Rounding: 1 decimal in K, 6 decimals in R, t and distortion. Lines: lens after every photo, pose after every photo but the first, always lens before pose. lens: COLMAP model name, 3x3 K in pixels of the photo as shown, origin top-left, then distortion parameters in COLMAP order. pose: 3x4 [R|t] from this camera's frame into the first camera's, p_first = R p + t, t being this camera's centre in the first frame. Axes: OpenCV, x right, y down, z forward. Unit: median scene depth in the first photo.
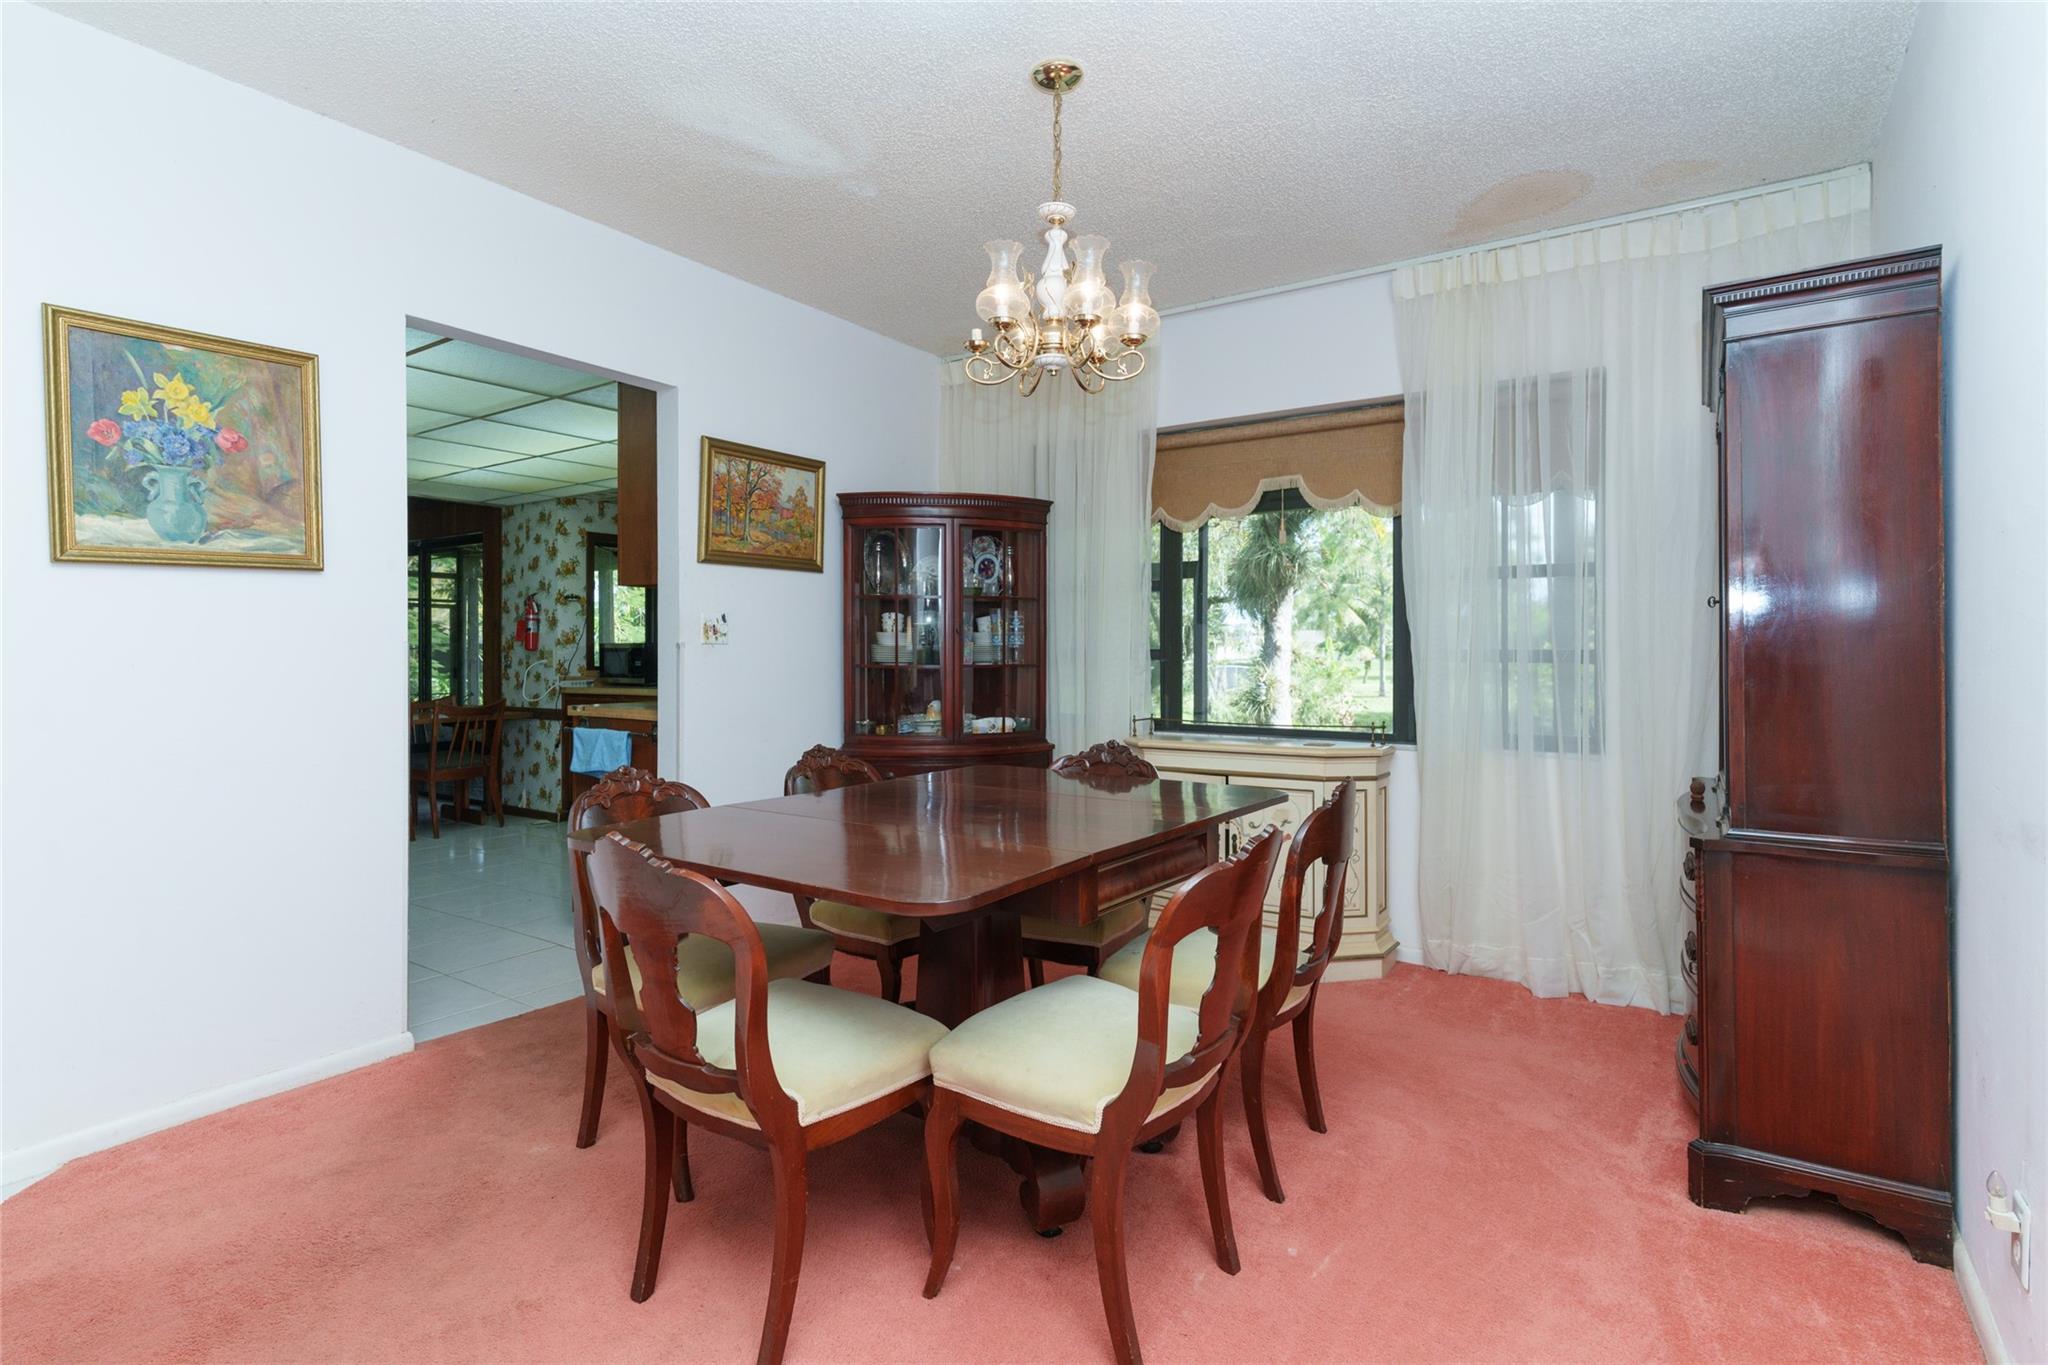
lens RADIAL K [[974.7, 0, 1030.1], [0, 974.7, 654.9], [0, 0, 1]] dist [0.001894, 0.000670]
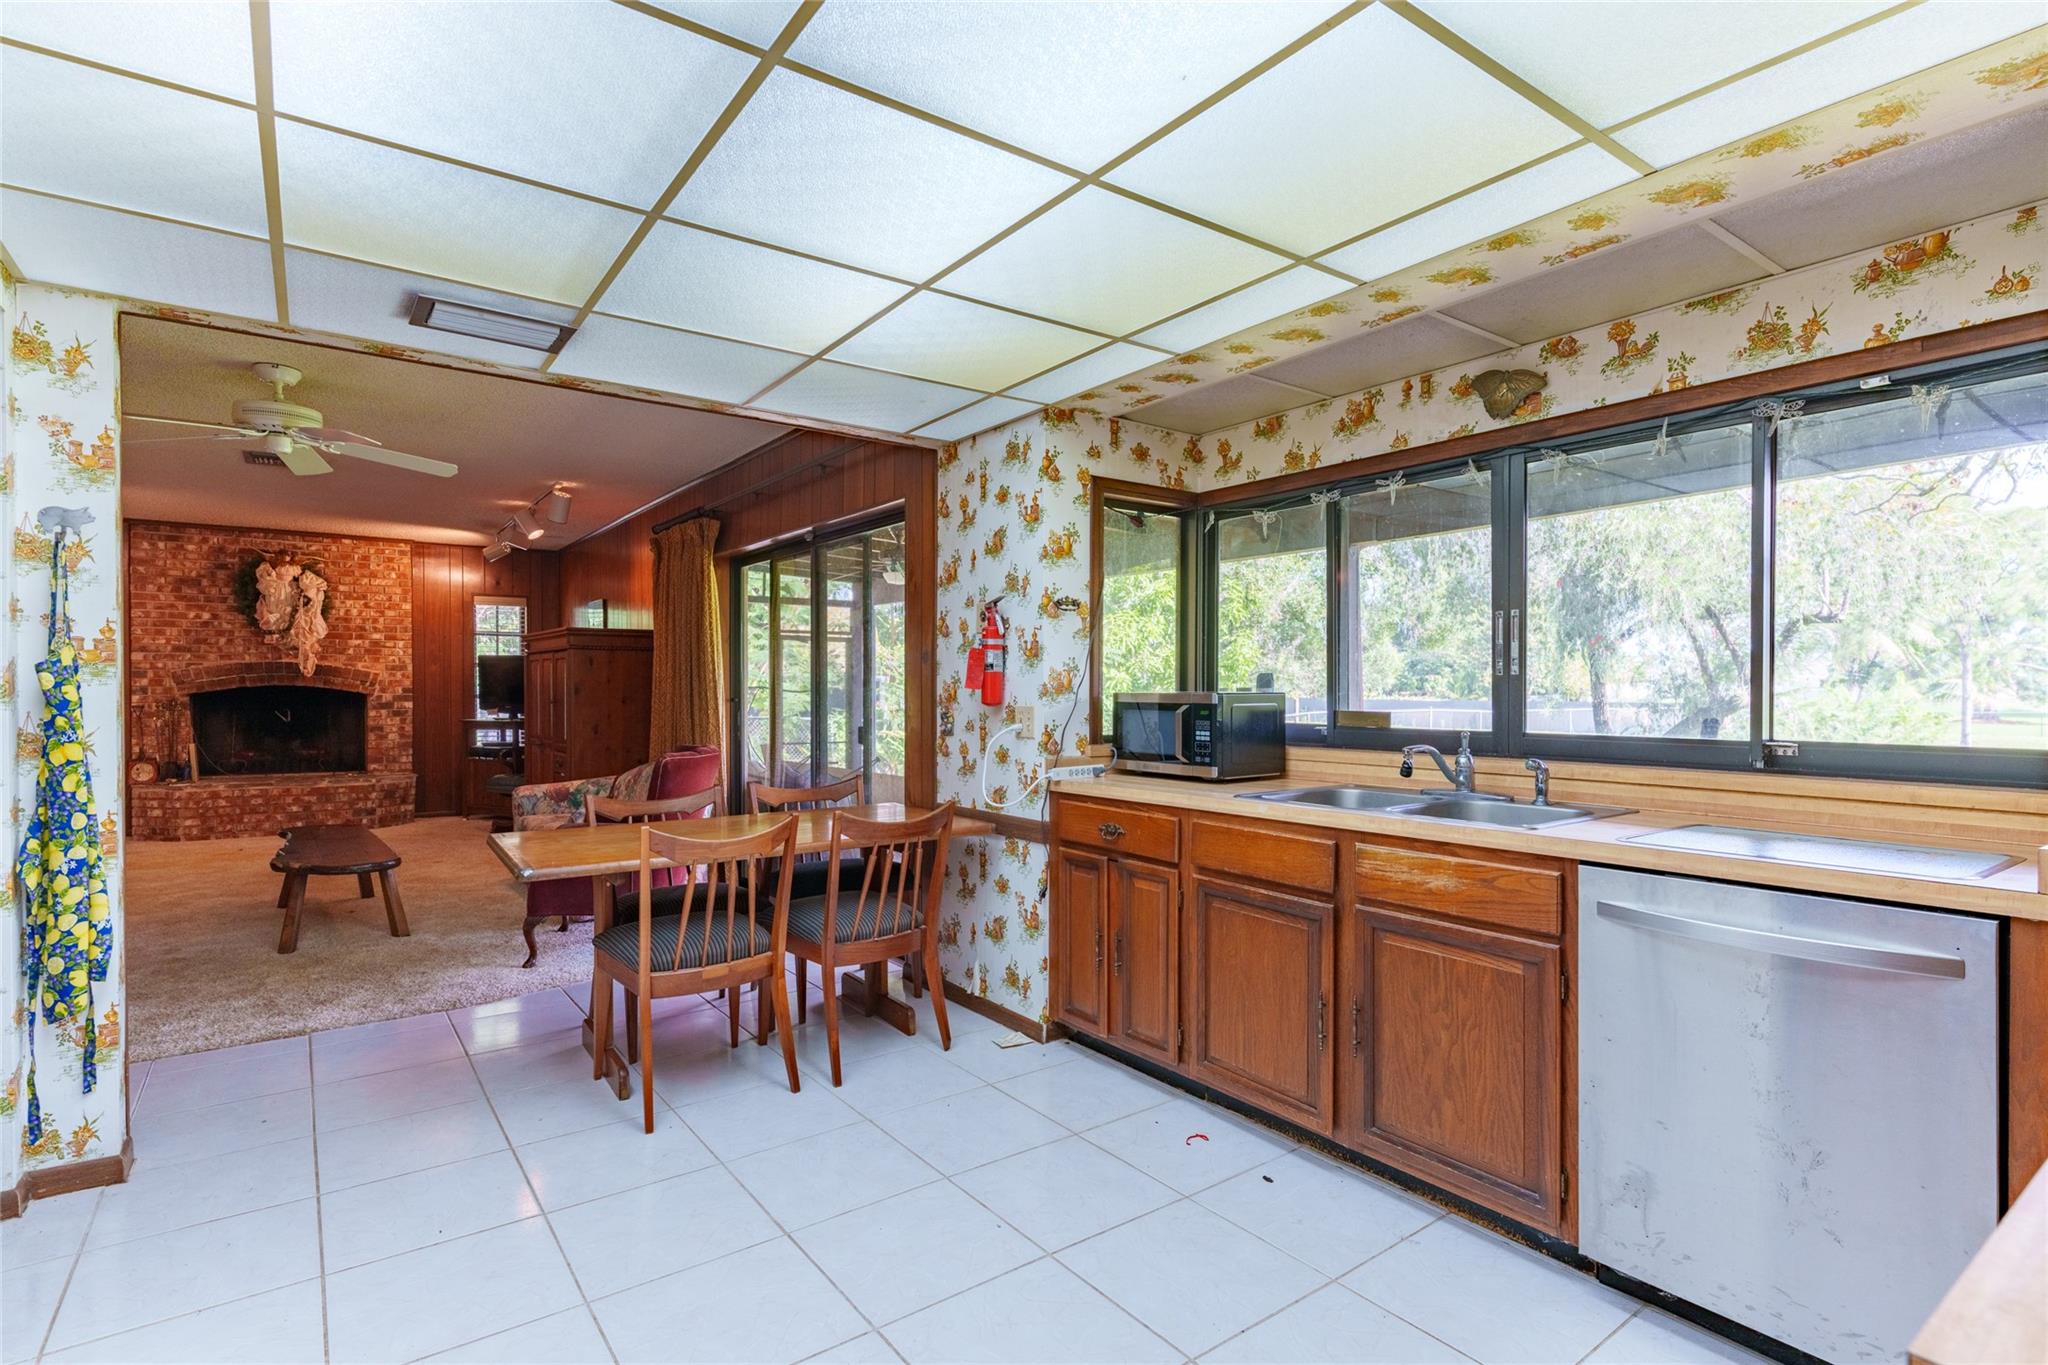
lens RADIAL K [[974.7, 0, 1029.5], [0, 974.7, 694.6], [0, 0, 1]] dist [0.001894, 0.000670]
pose [[0.940362, 0.004557, -0.340146, -0.312205], [-0.002593, 0.999977, 0.006229, -0.013967], [0.340167, -0.004976, 0.940352, 0.508832]]
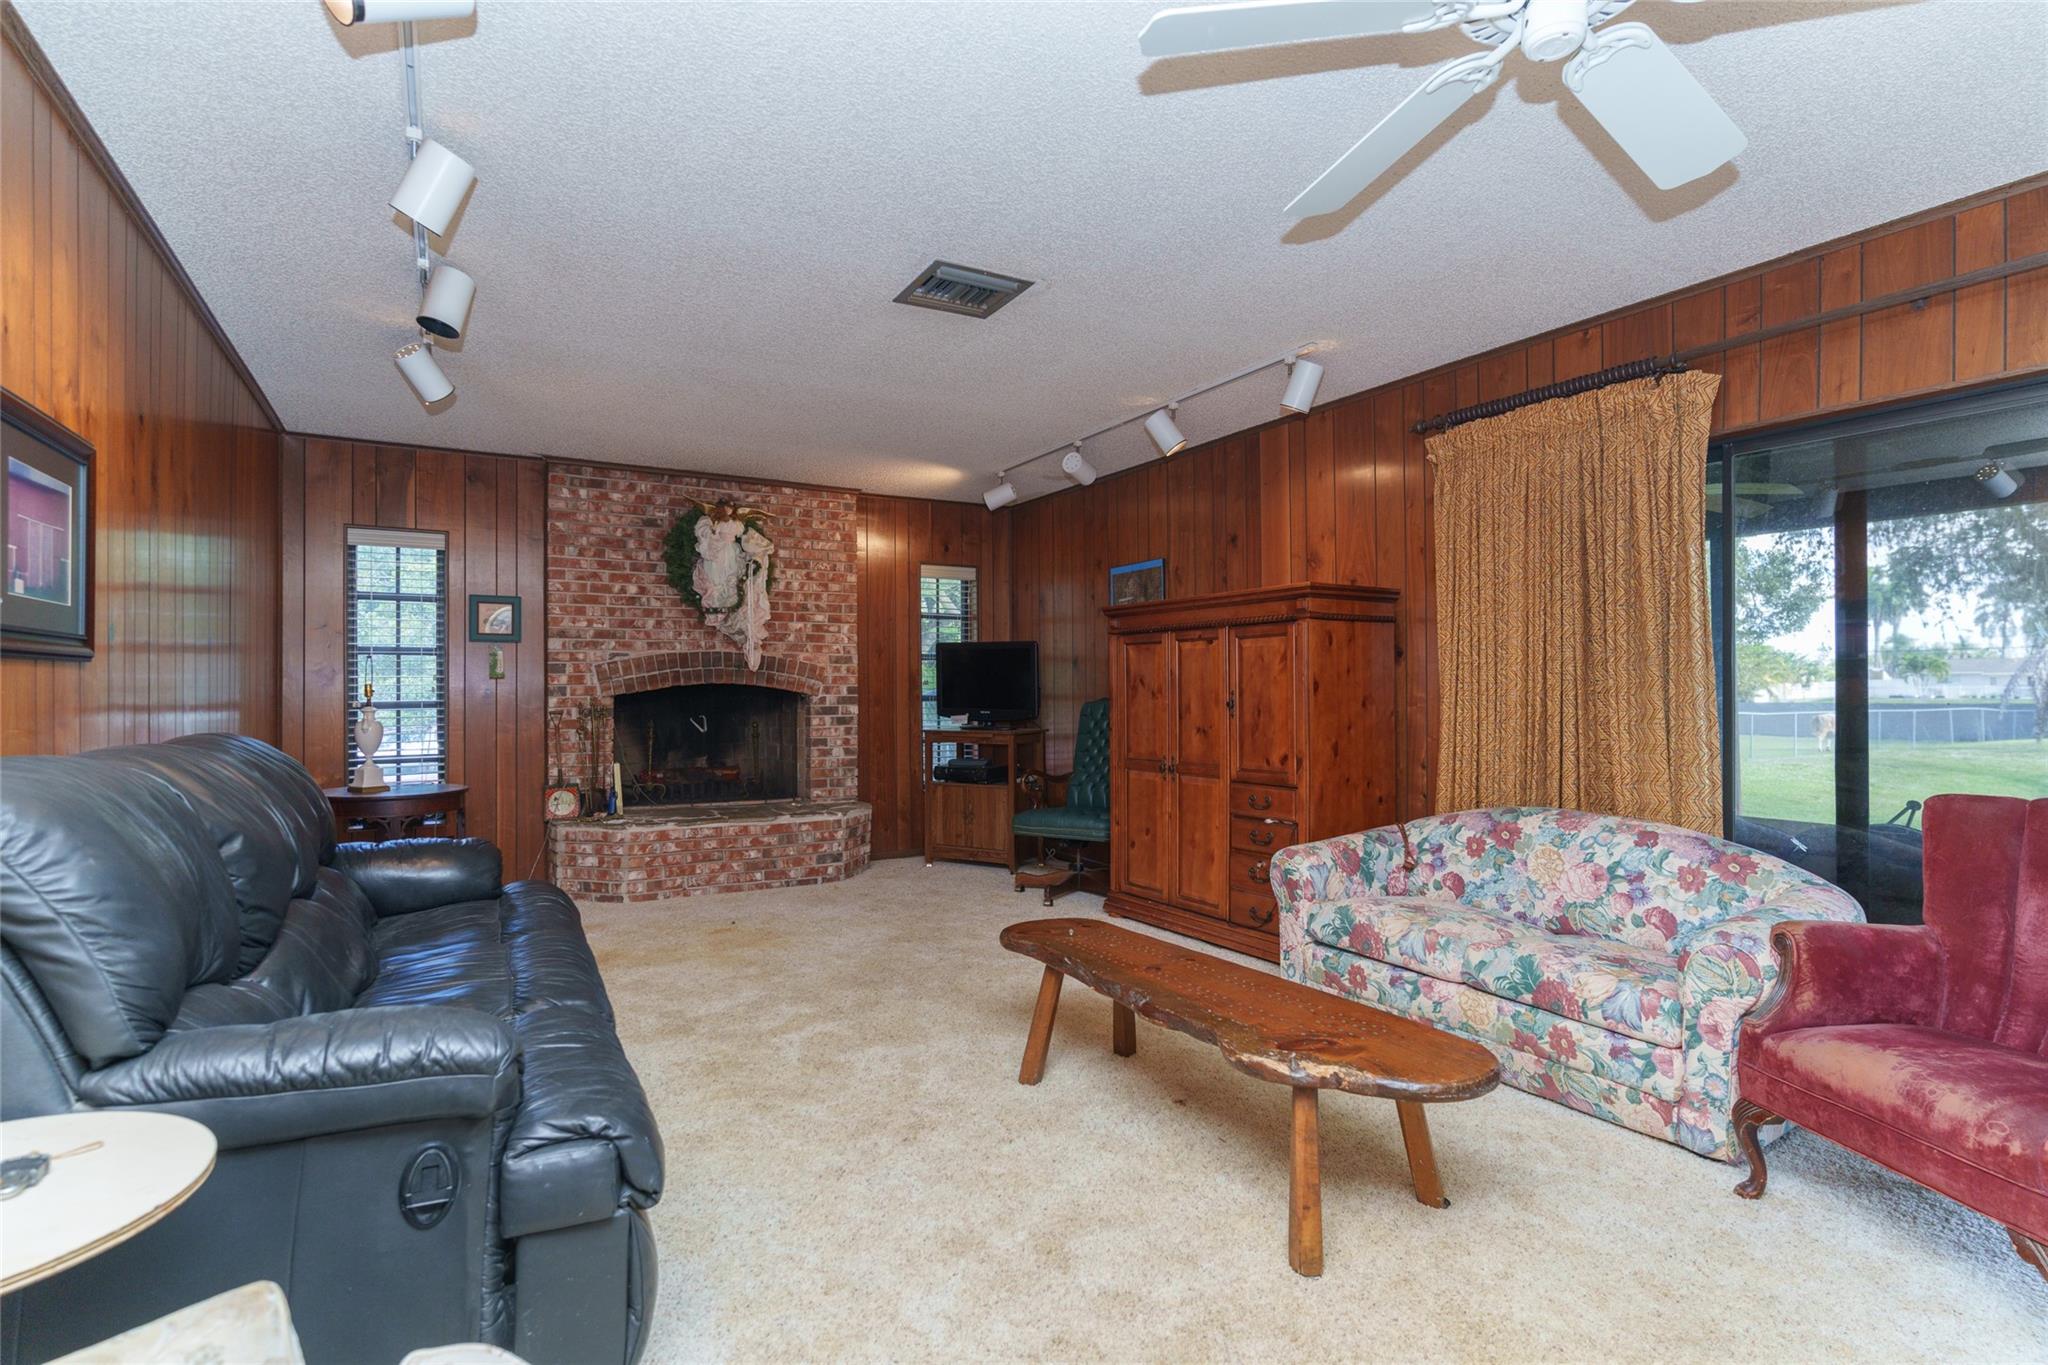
lens RADIAL K [[974.7, 0, 1060.2], [0, 974.7, 685.3], [0, 0, 1]] dist [0.001894, 0.000670]
pose [[0.898636, -0.003235, -0.438683, -1.011817], [0.001143, 0.999987, -0.005032, -0.008216], [0.438693, 0.004020, 0.898628, 0.689364]]
